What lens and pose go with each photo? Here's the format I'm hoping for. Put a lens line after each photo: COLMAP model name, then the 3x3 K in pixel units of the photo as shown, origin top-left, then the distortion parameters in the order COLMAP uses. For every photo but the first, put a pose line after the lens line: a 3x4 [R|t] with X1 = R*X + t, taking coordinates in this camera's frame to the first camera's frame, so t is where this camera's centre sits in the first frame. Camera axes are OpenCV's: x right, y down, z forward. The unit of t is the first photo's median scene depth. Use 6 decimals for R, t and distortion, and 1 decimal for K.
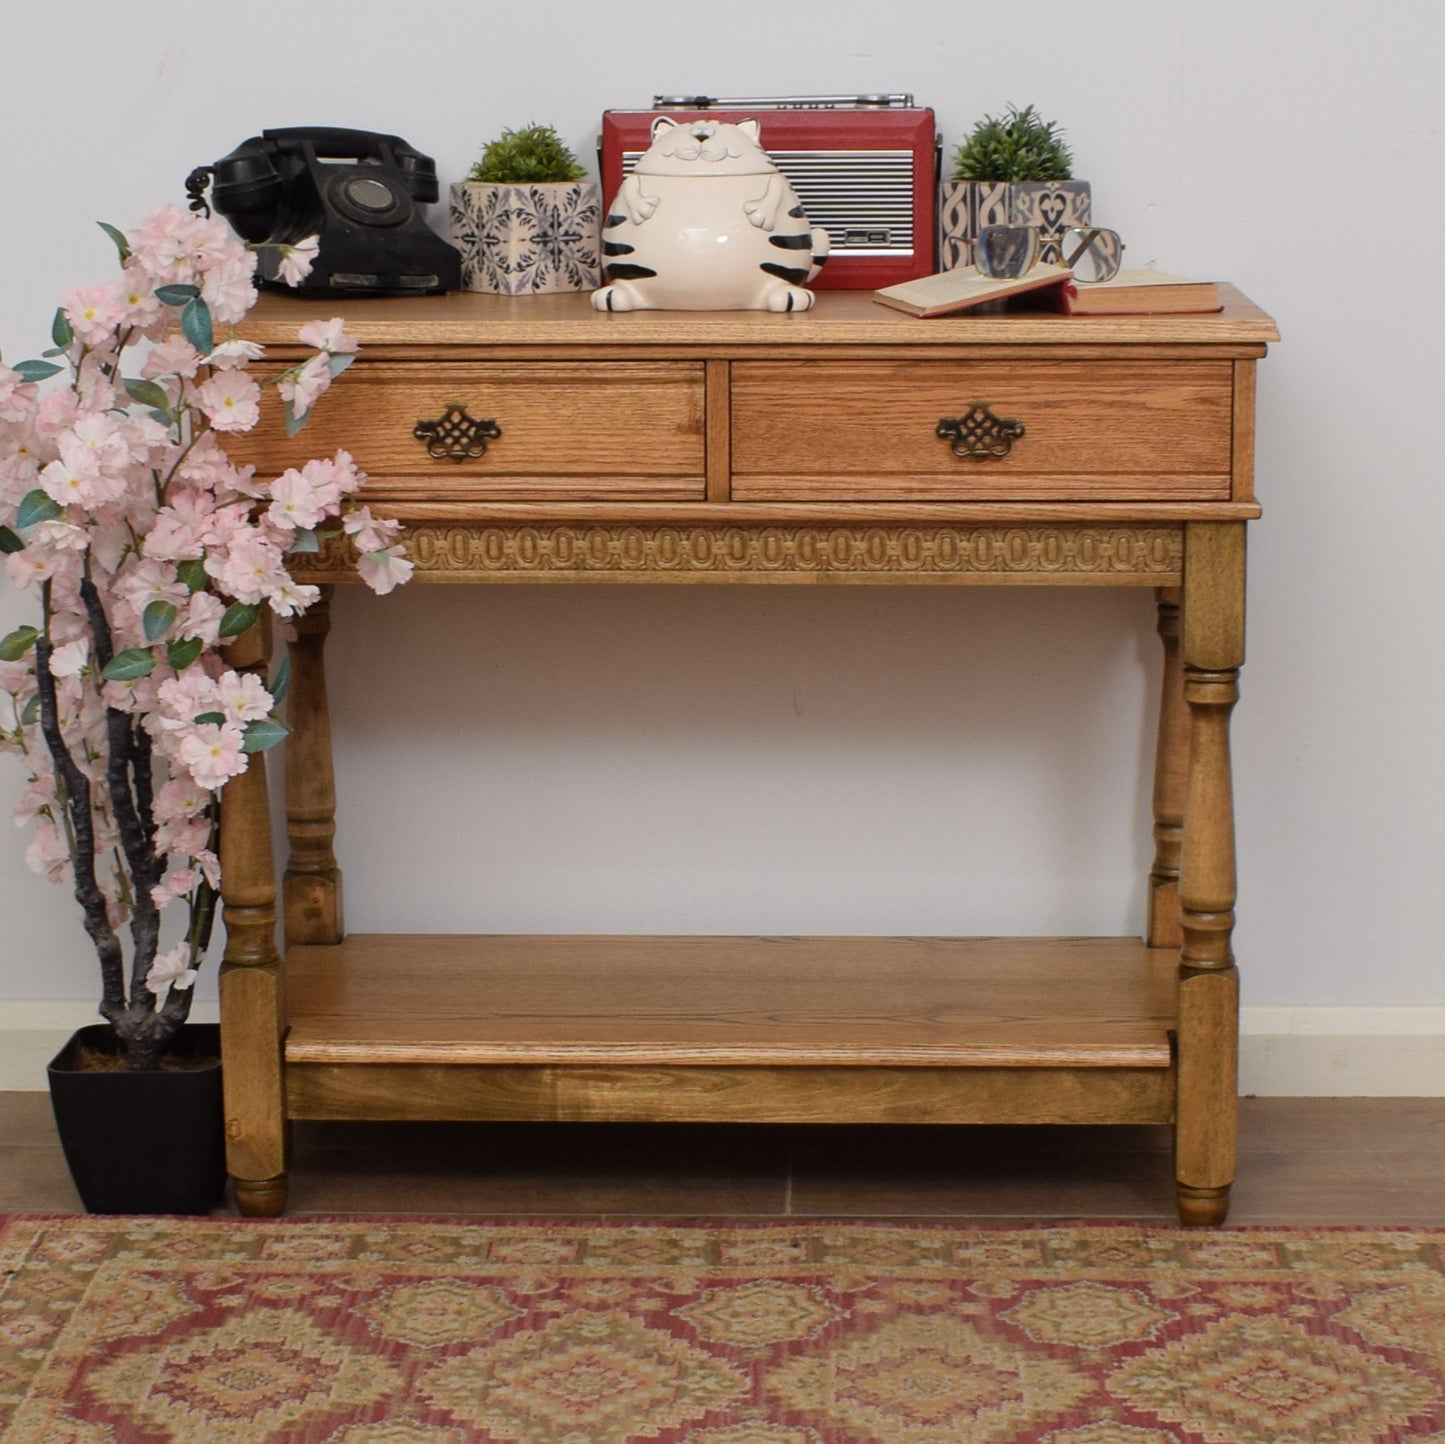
lens RADIAL K [[3662.5, 0, 722.5], [0, 3662.5, 722.0], [0, 0, 1]] dist [-0.072648, -0.197108]
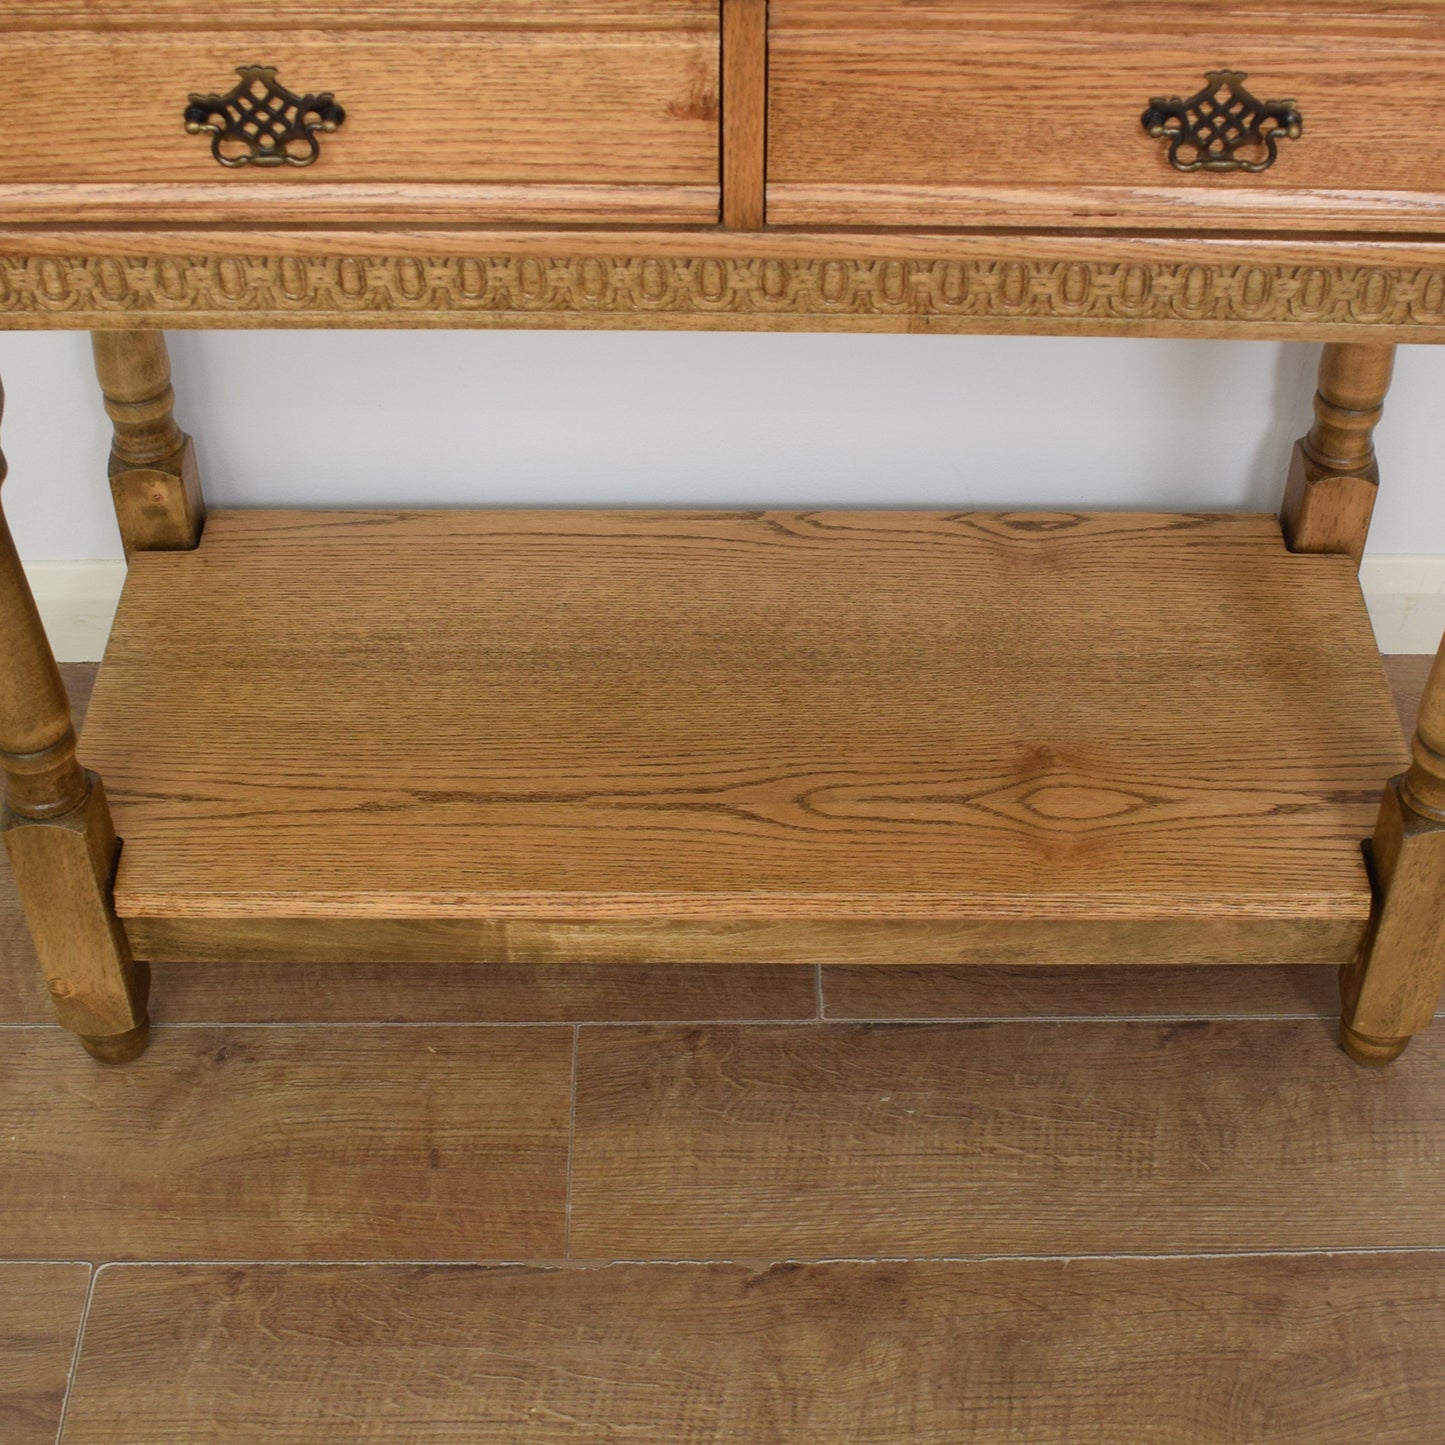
lens RADIAL K [[2444.0, 0, 755.9], [0, 2444.0, 729.3], [0, 0, 1]] dist [-0.093469, -0.026081]
pose [[0.998670, -0.023673, 0.045803, -0.017896], [-0.004575, 0.844169, 0.536057, -0.193426], [-0.051355, -0.535554, 0.842938, 0.637467]]
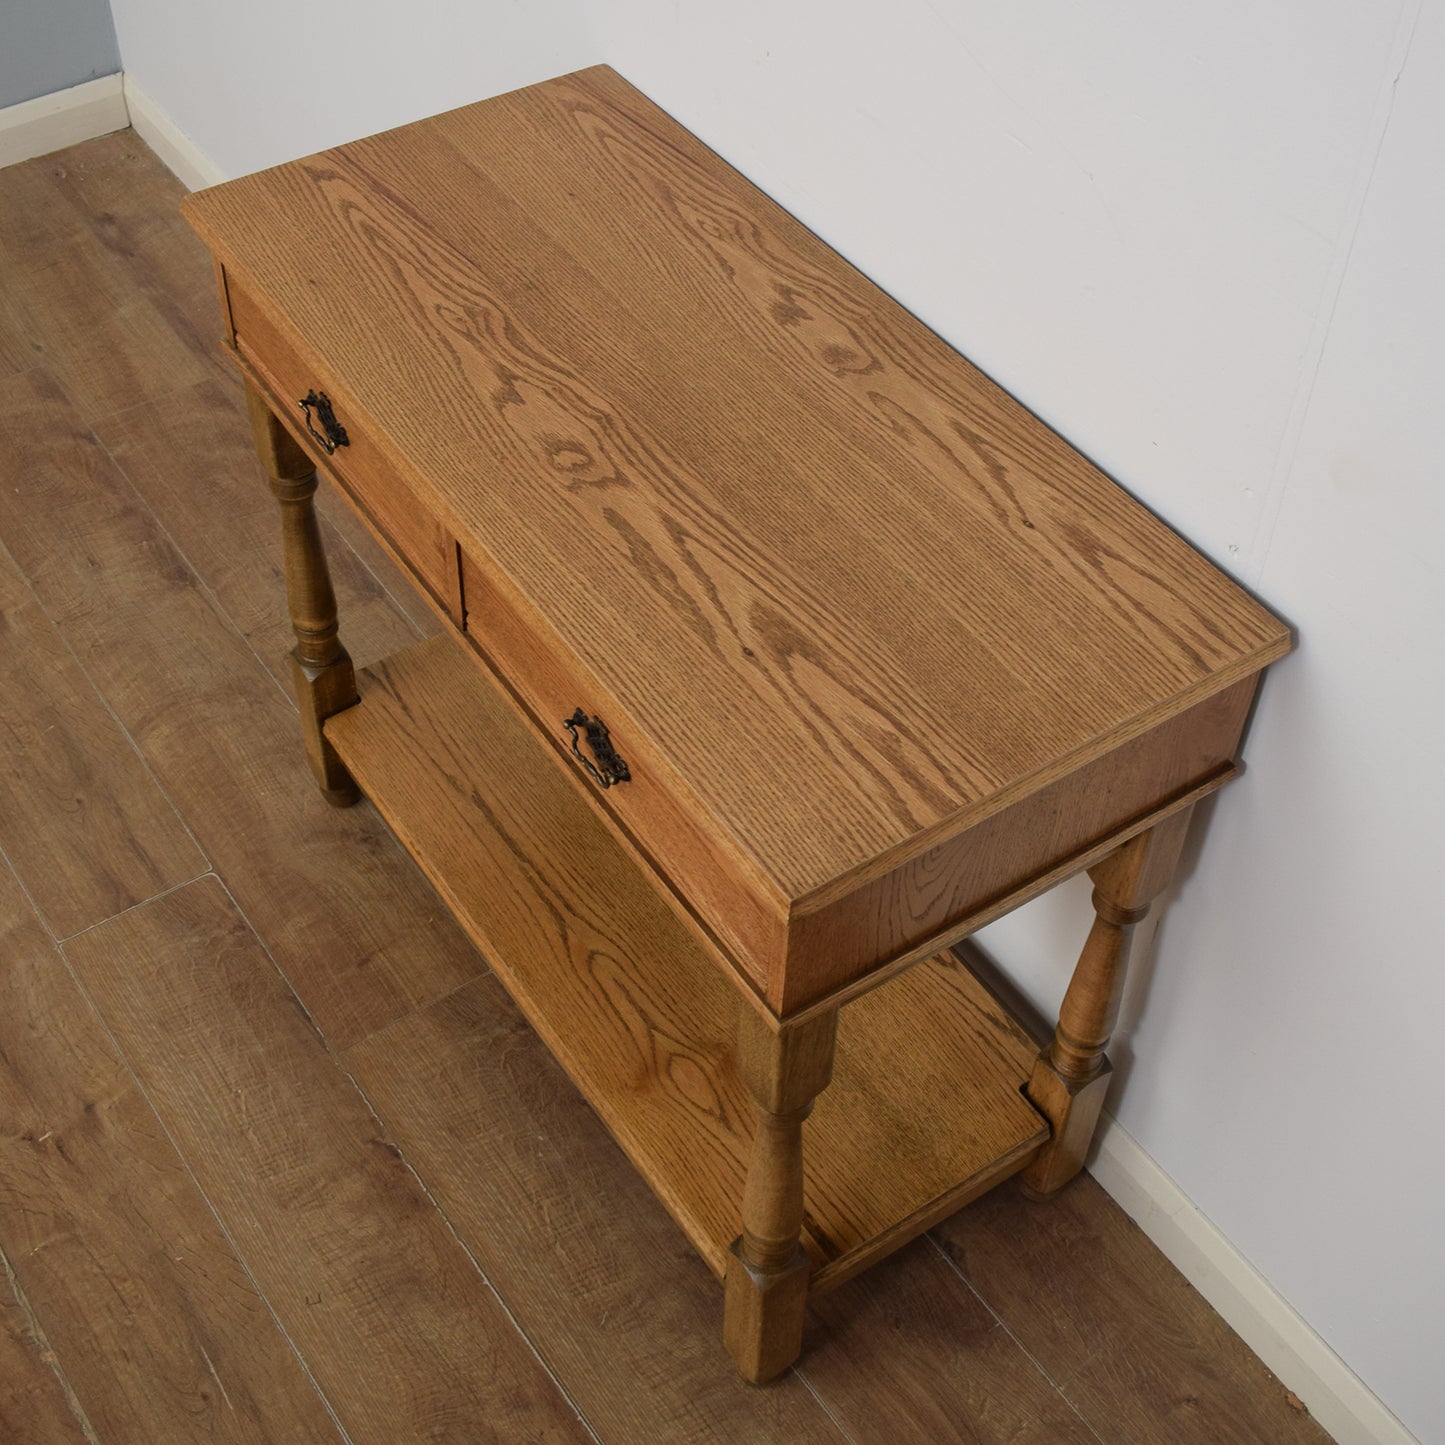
lens RADIAL K [[2040.7, 0, 730.4], [0, 2040.7, 637.7], [0, 0, 1]] dist [-0.116824, 0.073536]
pose [[0.603841, 0.584392, -0.542090, 0.328124], [-0.183690, 0.763789, 0.618776, -0.394824], [0.775651, -0.274066, 0.568554, 0.744283]]
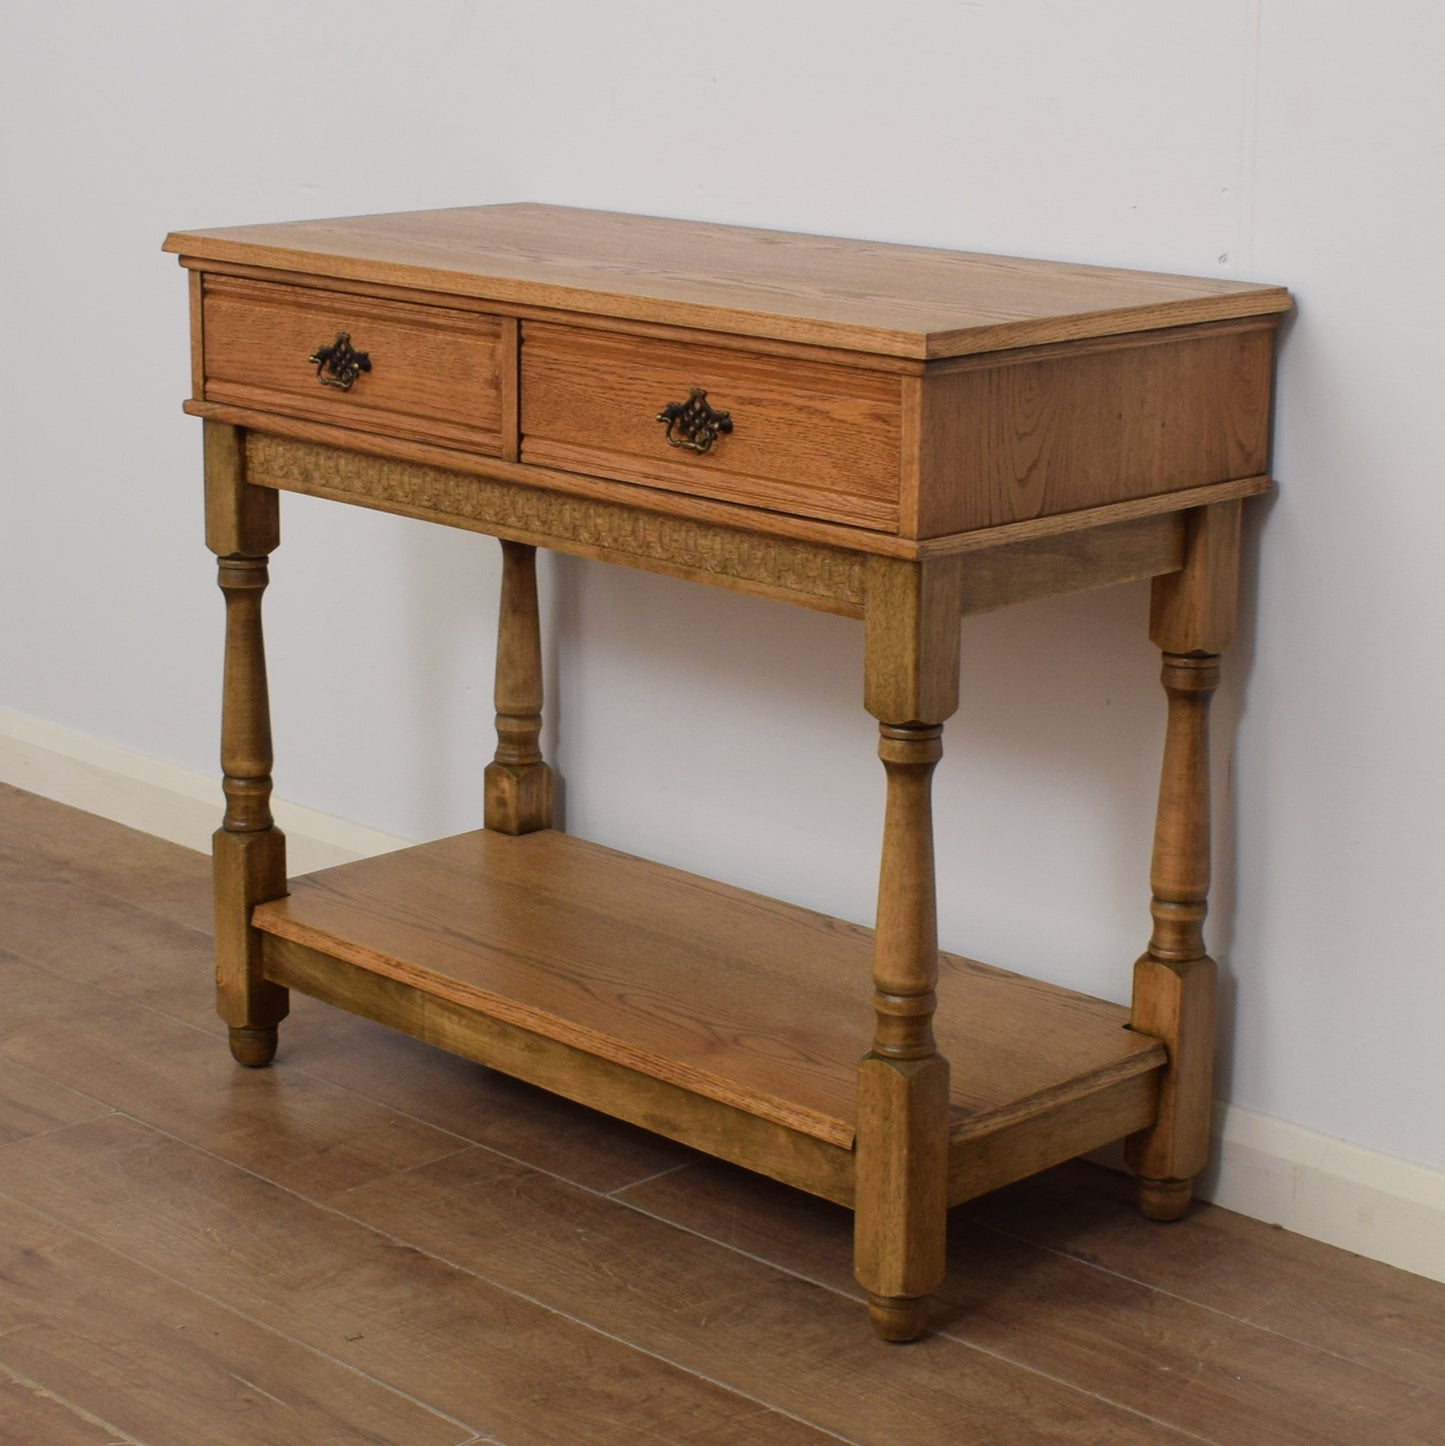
lens RADIAL K [[3247.6, 0, 657.0], [0, 3247.6, 661.4], [0, 0, 1]] dist [-0.095805, 0.040177]
pose [[0.725232, 0.169905, -0.667212, 0.608124], [-0.140165, 0.985214, 0.098530, -0.097381], [0.674087, 0.022063, 0.738323, 0.383977]]
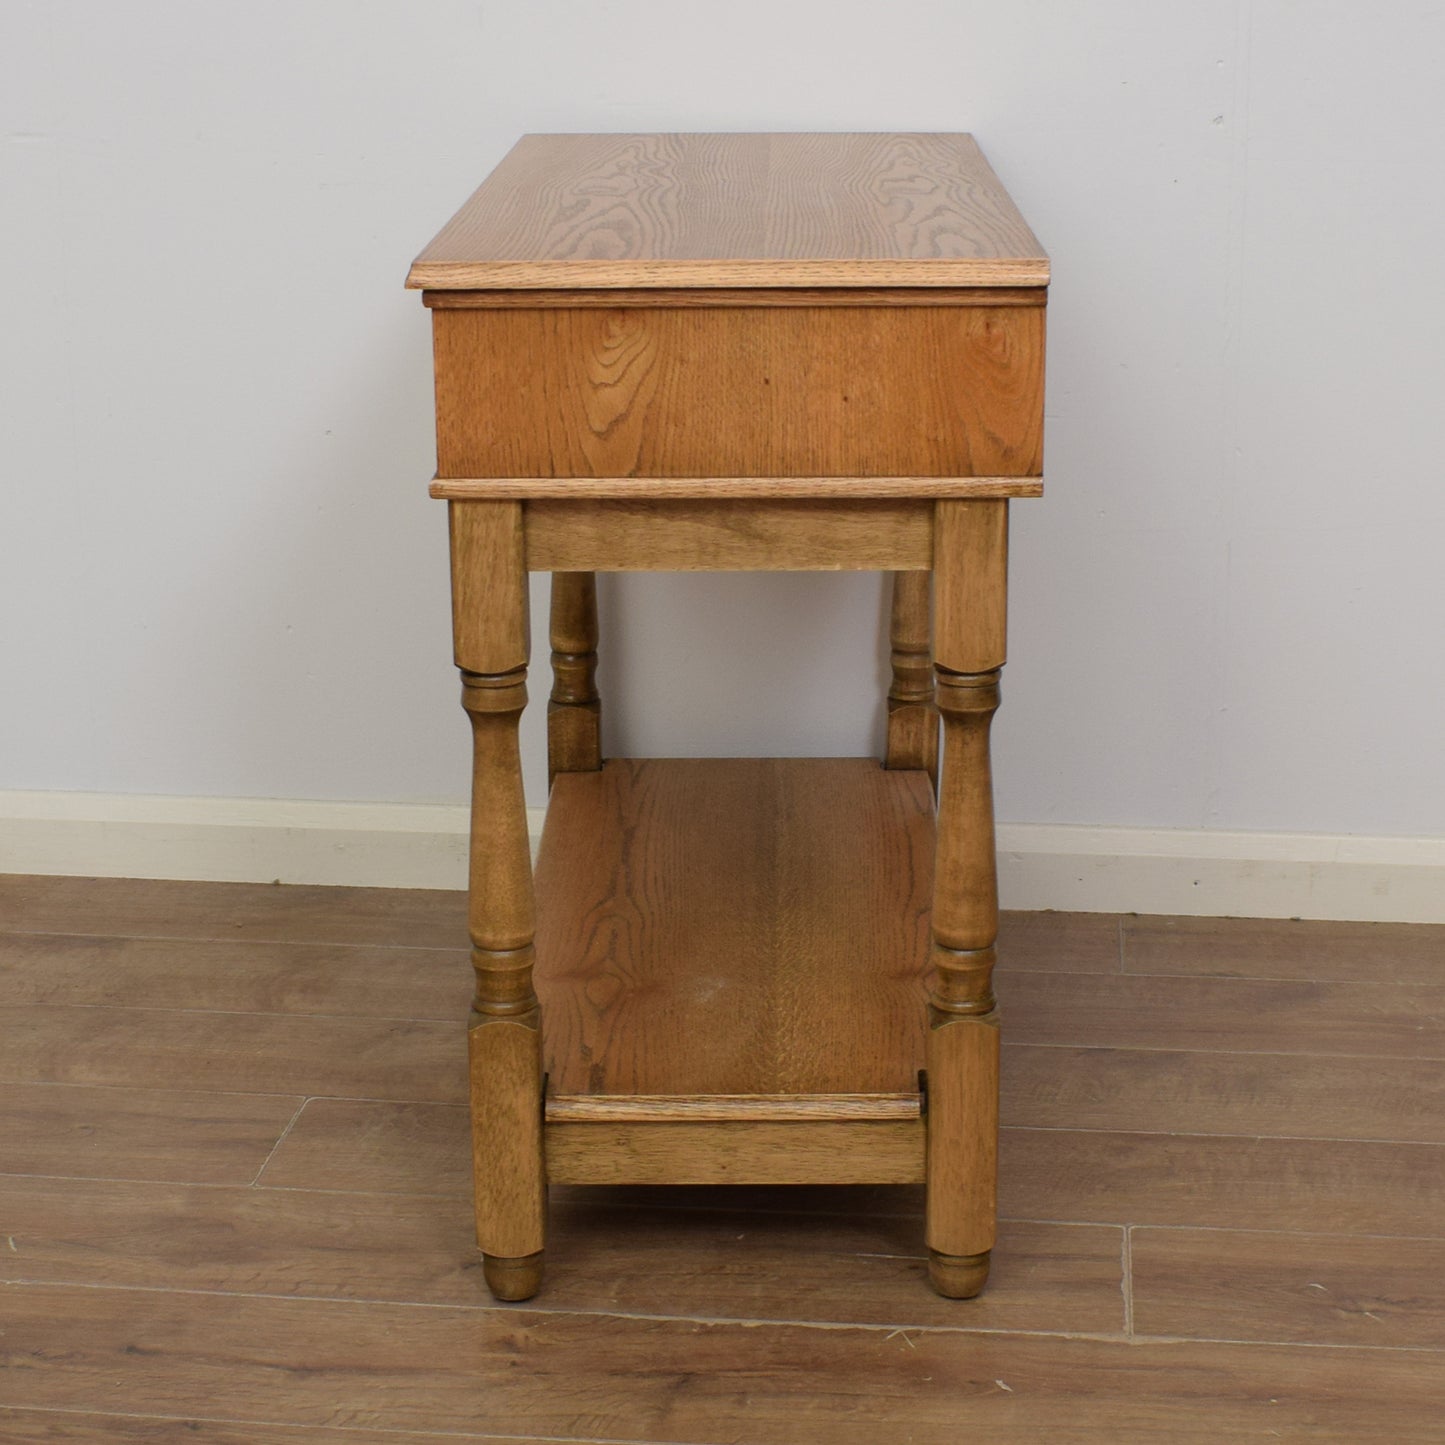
lens RADIAL K [[2973.4, 0, 823.8], [0, 2973.4, 624.9], [0, 0, 1]] dist [-0.092907, 0.081583]
pose [[0.061020, 0.253331, -0.965453, 0.801703], [-0.185716, 0.953247, 0.238390, -0.203010], [0.980707, 0.164754, 0.105215, 1.002822]]
